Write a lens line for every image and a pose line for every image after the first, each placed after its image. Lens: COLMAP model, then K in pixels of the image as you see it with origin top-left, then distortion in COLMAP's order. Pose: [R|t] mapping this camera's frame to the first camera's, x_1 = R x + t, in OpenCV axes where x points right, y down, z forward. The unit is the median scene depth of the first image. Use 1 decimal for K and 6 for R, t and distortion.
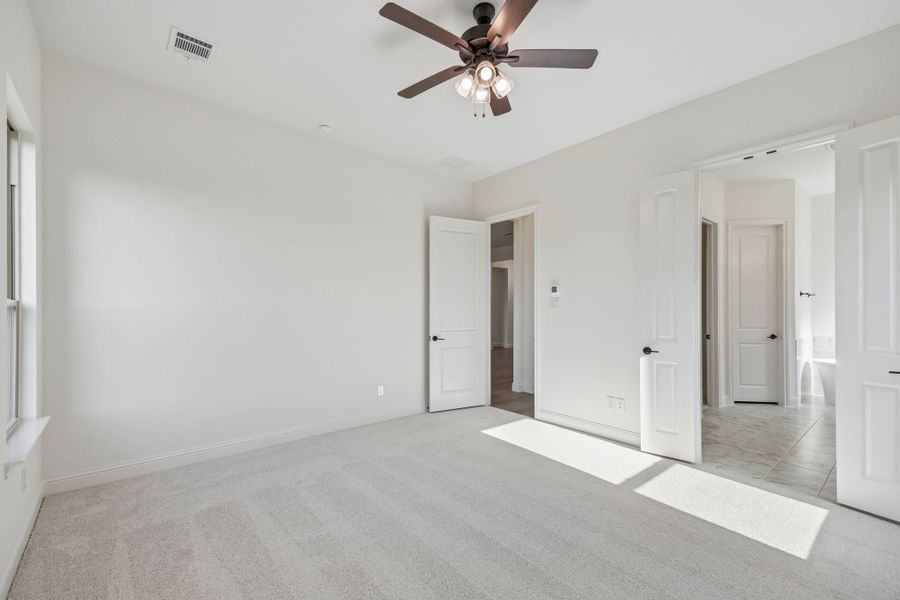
lens RADIAL K [[390.6, 0, 451.0], [0, 390.6, 309.6], [0, 0, 1]] dist [0.001530, 0.000165]
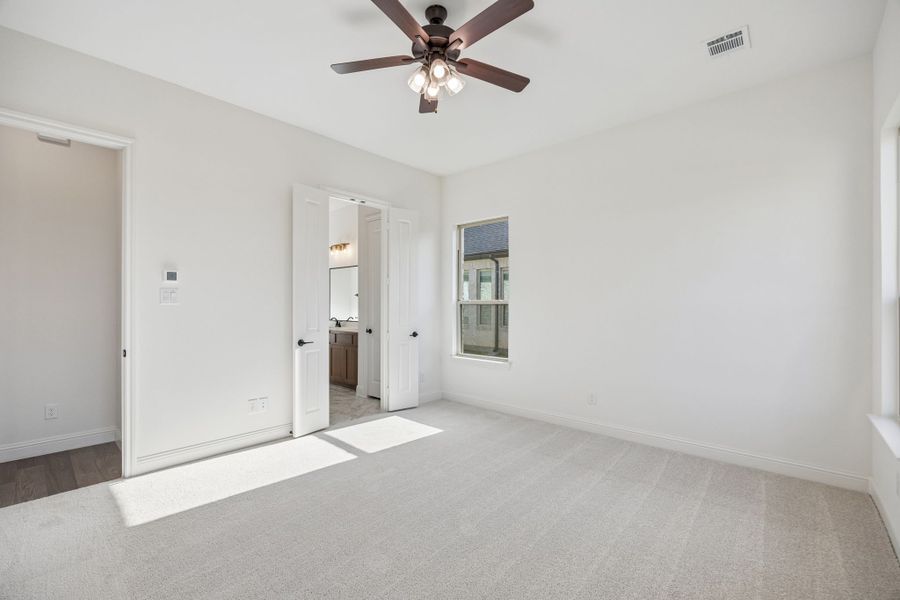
lens RADIAL K [[381.2, 0, 448.3], [0, 381.2, 303.6], [0, 0, 1]] dist [0.000820, 0.000125]
pose [[-0.129807, 0.001663, 0.991538, -0.634499], [-0.001752, 0.999997, -0.001907, -0.001665], [-0.991538, -0.001984, -0.129804, 0.773184]]
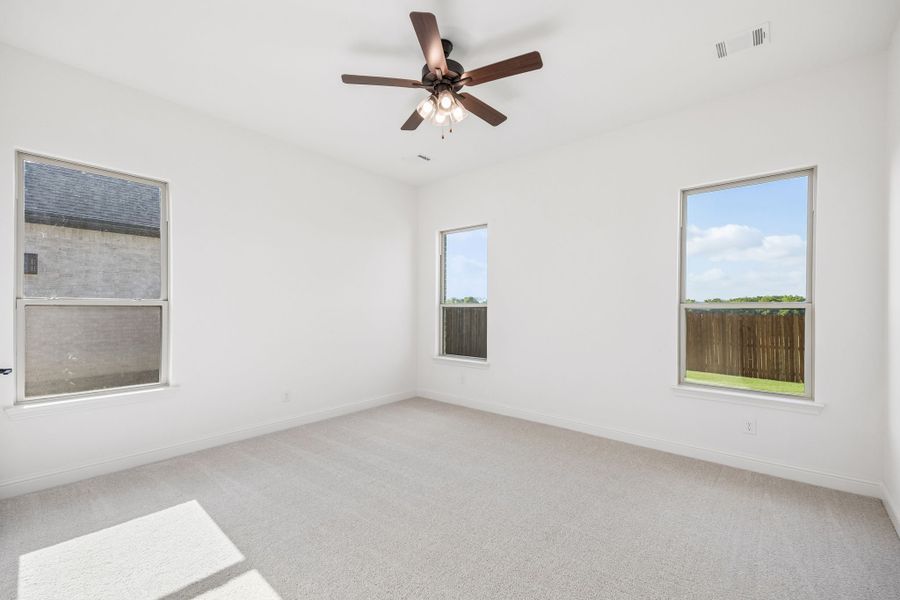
lens RADIAL K [[381.2, 0, 448.3], [0, 381.2, 303.6], [0, 0, 1]] dist [0.000820, 0.000125]
pose [[-0.990795, -0.000777, -0.135367, 0.164041], [-0.000961, 0.999999, 0.001293, -0.010448], [0.135366, 0.001411, -0.990795, 1.489589]]
